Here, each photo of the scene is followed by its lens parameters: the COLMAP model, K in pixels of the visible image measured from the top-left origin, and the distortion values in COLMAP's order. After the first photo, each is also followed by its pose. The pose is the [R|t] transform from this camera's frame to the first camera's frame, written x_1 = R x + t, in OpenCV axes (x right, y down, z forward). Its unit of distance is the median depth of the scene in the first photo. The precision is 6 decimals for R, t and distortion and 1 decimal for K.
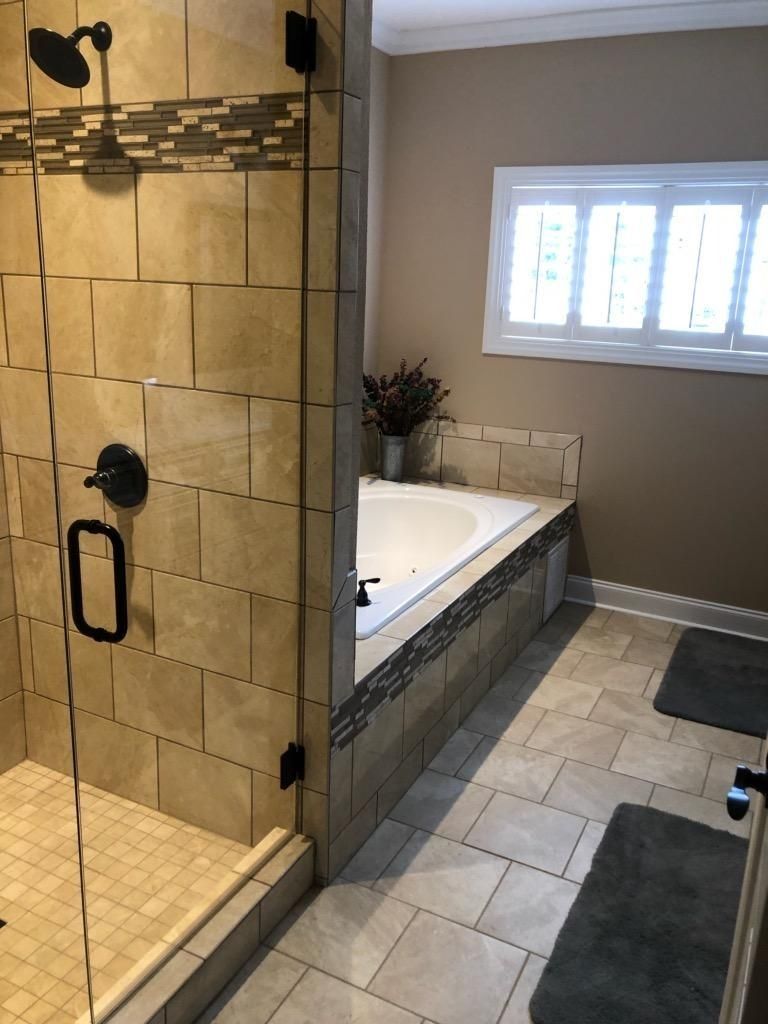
lens RADIAL K [[845.8, 0, 394.7], [0, 845.8, 494.4], [0, 0, 1]] dist [0.027846, -0.029456]
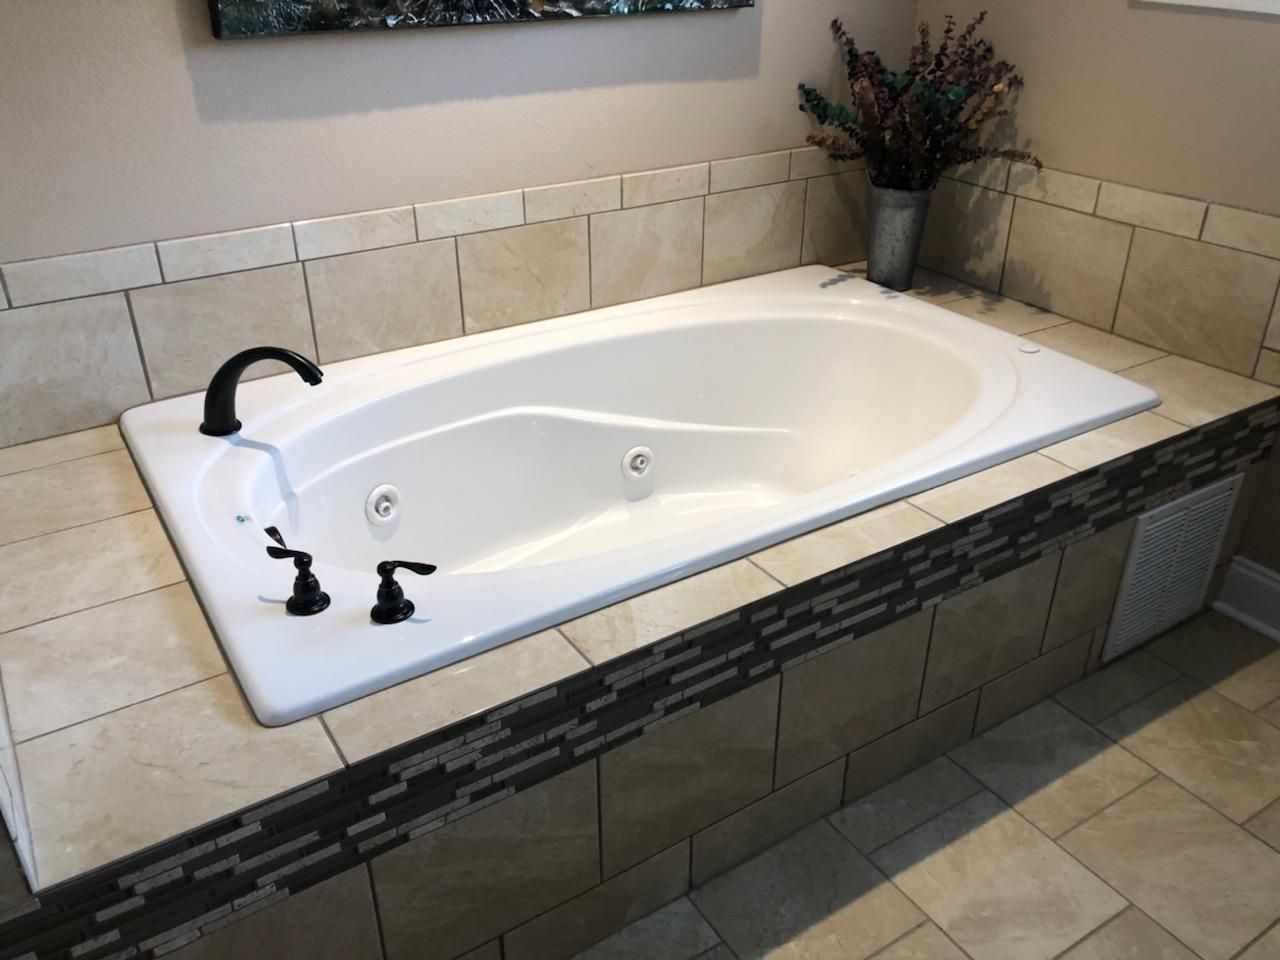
lens RADIAL K [[1057.2, 0, 630.5], [0, 1057.2, 479.0], [0, 0, 1]] dist [0.027846, -0.029456]
pose [[0.855479, 0.213621, -0.471722, 0.202363], [-0.096314, 0.960689, 0.260384, -0.057388], [0.508802, -0.177320, 0.842424, 0.422336]]
